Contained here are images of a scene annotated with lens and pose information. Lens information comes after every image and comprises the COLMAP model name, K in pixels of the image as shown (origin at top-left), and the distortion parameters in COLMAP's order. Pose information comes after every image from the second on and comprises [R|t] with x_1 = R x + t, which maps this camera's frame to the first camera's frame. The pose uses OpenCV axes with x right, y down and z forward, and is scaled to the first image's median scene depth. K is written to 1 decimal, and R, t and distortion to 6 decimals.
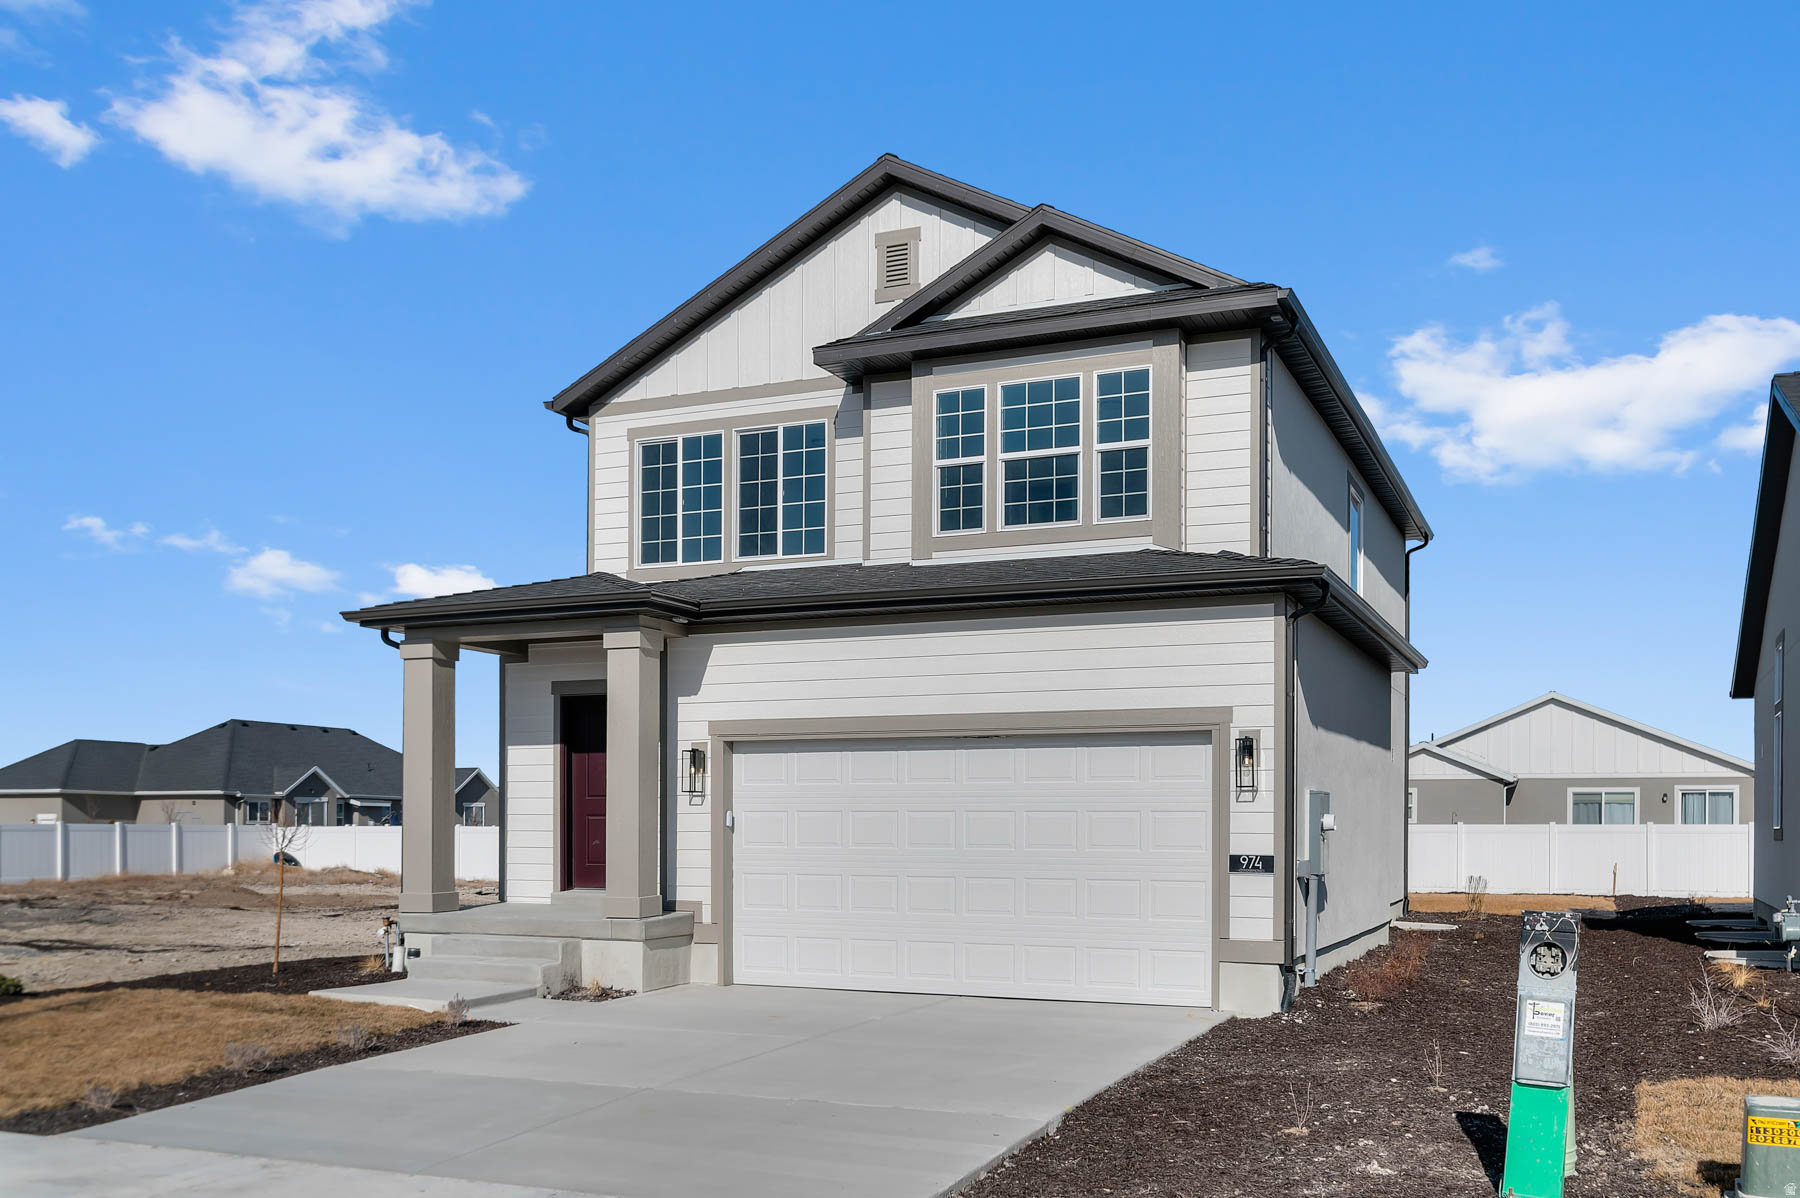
lens RADIAL K [[1547.5, 0, 903.2], [0, 1547.5, 673.8], [0, 0, 1]] dist [-0.020251, -0.023306]
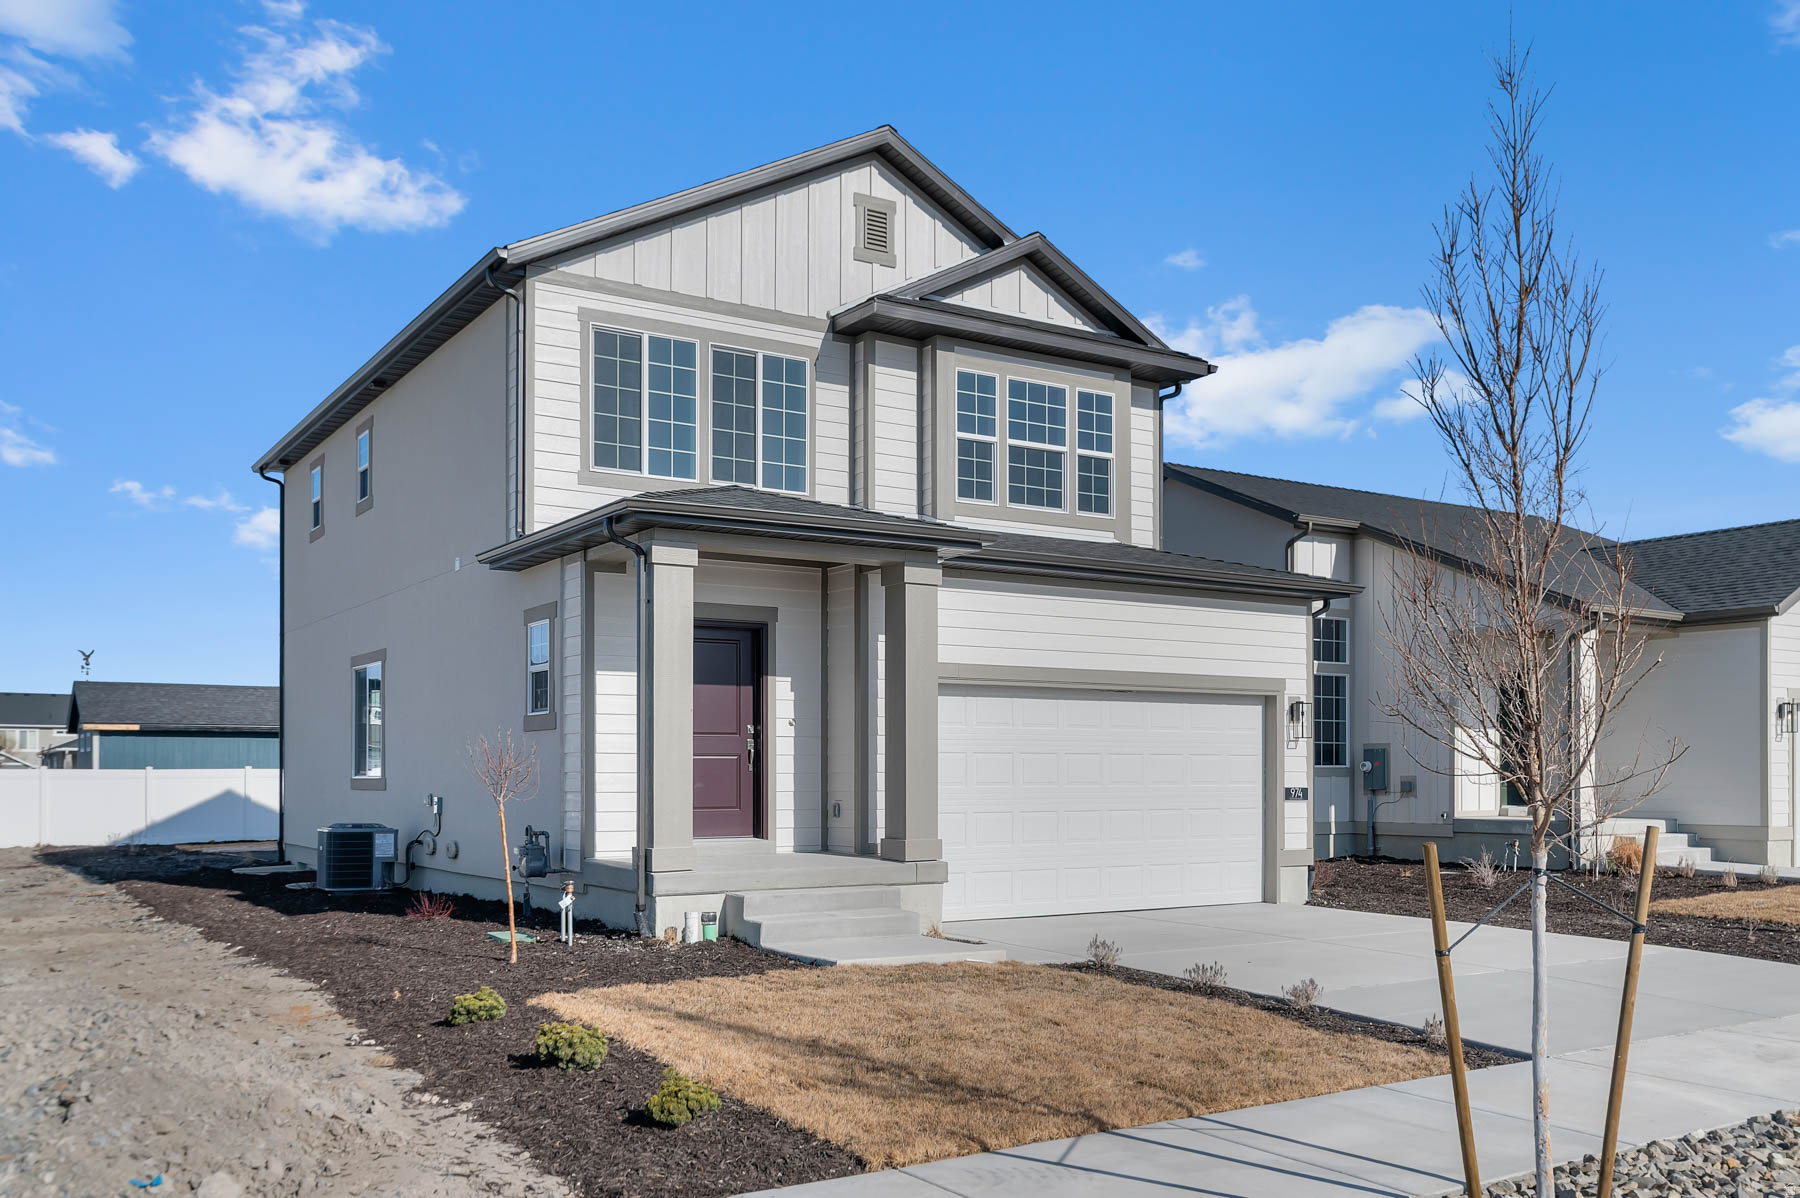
lens RADIAL K [[1555.0, 0, 899.3], [0, 1555.0, 595.0], [0, 0, 1]] dist [-0.028636, 0.009603]
pose [[0.558562, 0.092566, 0.824281, -0.901938], [-0.079558, 0.995151, -0.057844, 0.043826], [-0.825638, -0.033269, 0.563218, 0.415338]]
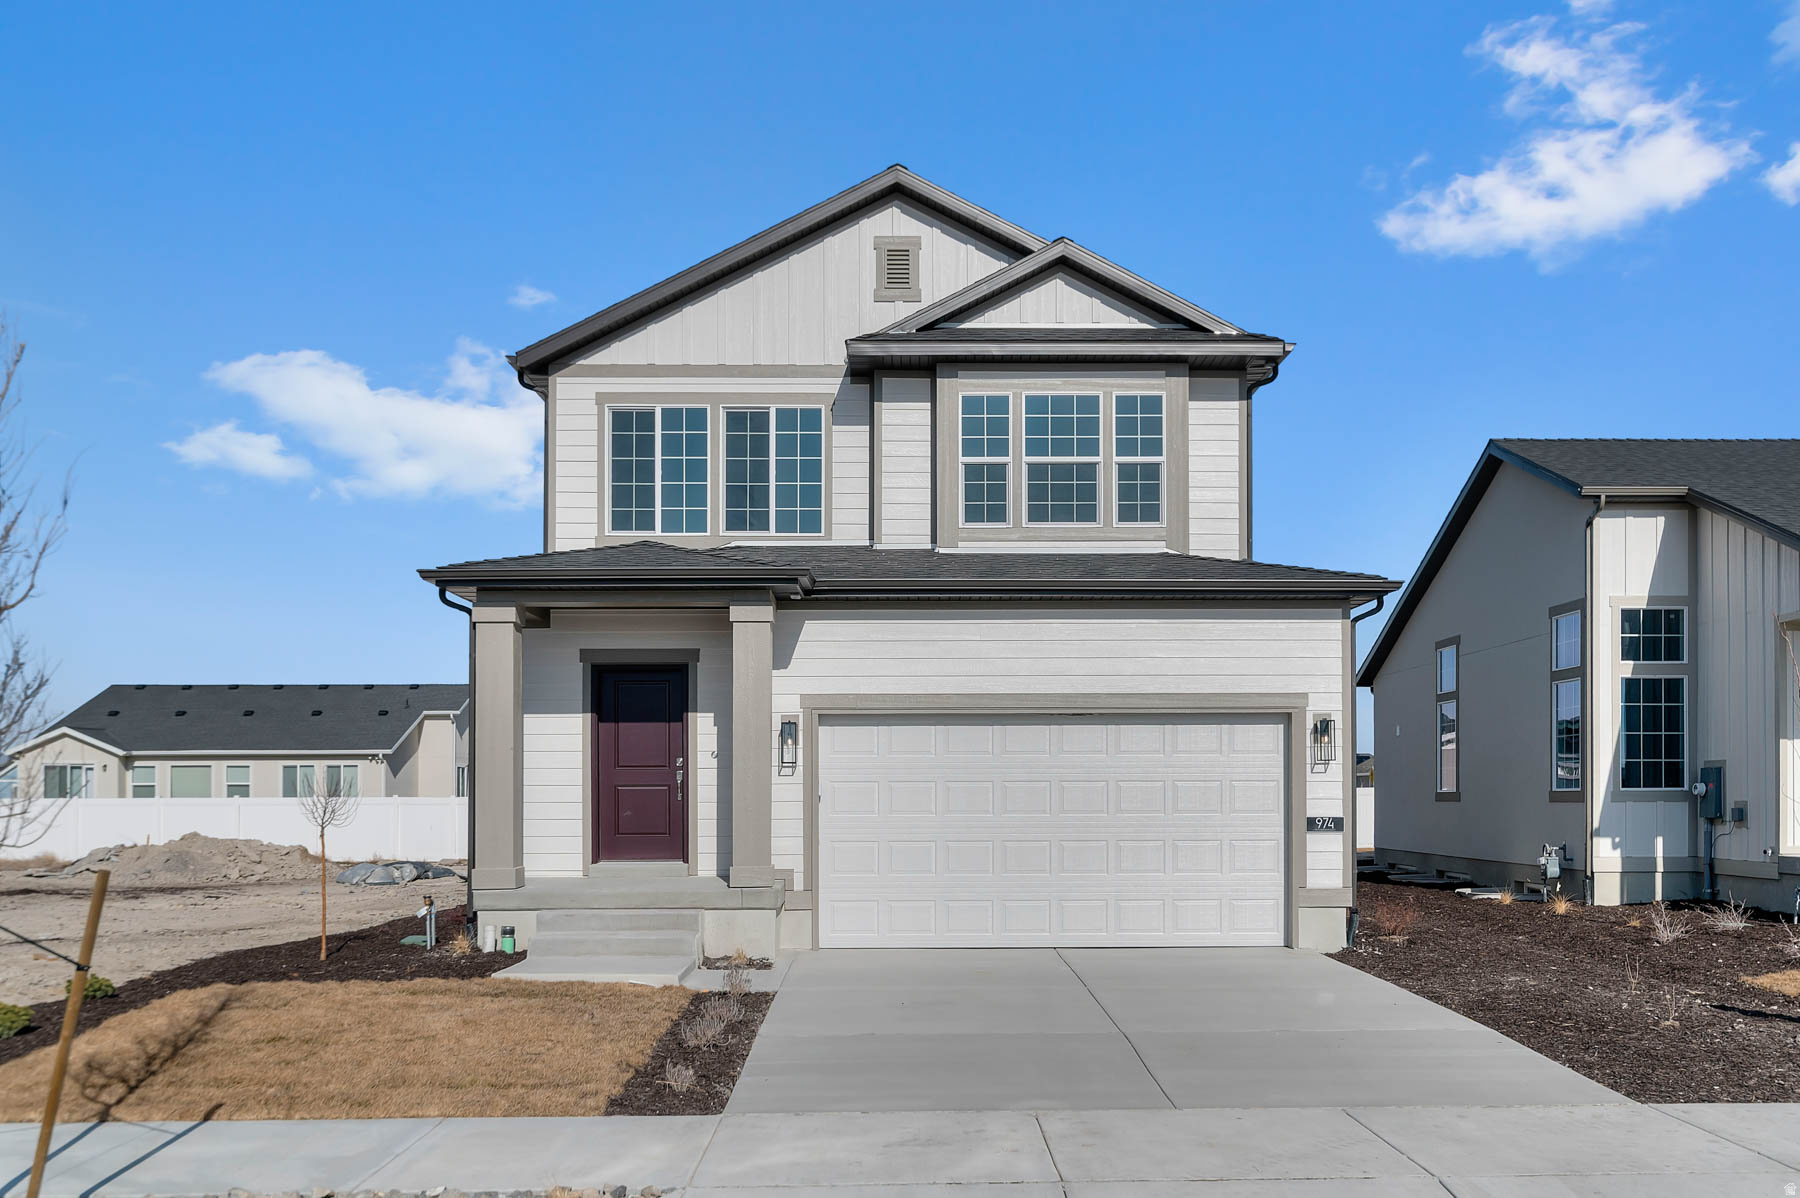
lens RADIAL K [[1555.0, 0, 898.9], [0, 1555.0, 601.0], [0, 0, 1]] dist [-0.028636, 0.009603]
pose [[0.914326, 0.045648, 0.402399, -0.456346], [-0.034308, 0.998786, -0.035348, 0.002865], [-0.403524, 0.018514, 0.914782, 0.023102]]
